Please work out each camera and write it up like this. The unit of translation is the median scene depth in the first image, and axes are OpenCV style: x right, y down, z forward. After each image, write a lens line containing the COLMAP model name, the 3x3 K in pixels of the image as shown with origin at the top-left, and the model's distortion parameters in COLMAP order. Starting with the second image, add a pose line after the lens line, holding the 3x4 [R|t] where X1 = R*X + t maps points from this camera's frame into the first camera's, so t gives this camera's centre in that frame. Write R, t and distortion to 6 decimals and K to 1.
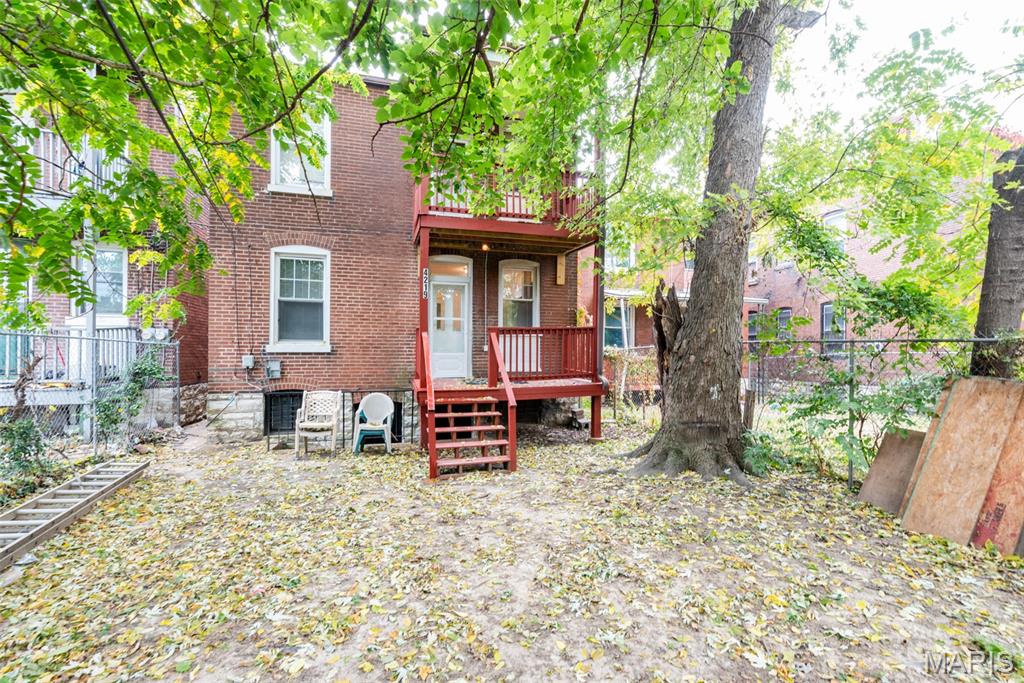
lens RADIAL K [[445.3, 0, 507.6], [0, 445.3, 346.0], [0, 0, 1]] dist [0.002734, -0.000584]
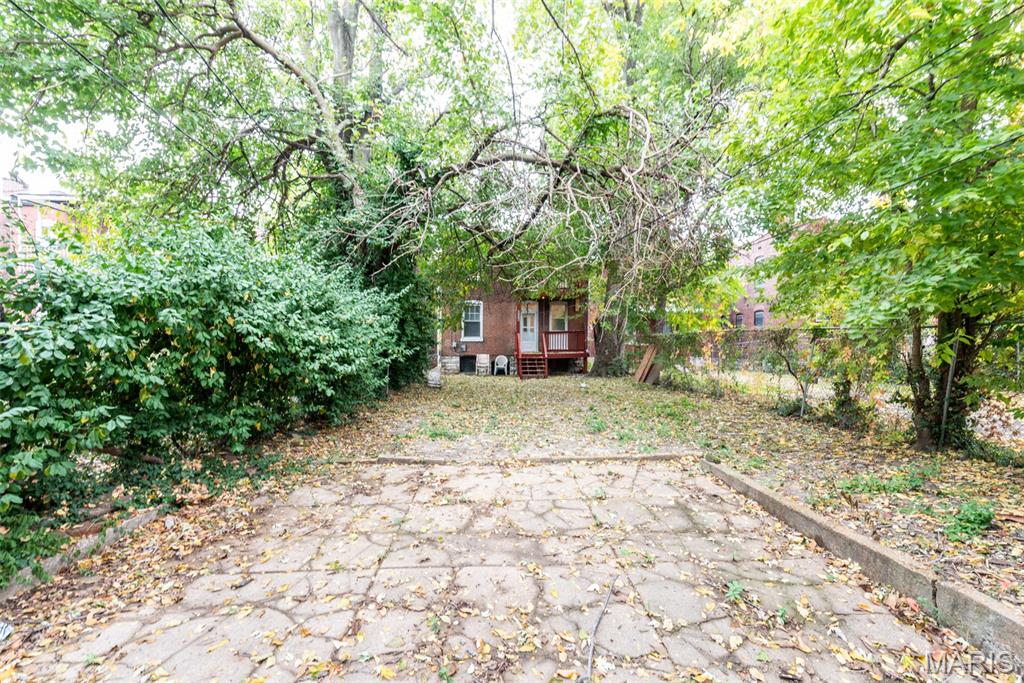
lens RADIAL K [[445.3, 0, 511.6], [0, 445.3, 341.4], [0, 0, 1]] dist [0.002734, -0.000584]
pose [[0.977204, -0.003312, -0.212276, 0.321348], [0.002990, 0.999994, -0.001838, 0.020890], [0.212281, 0.001162, 0.977208, -1.532377]]
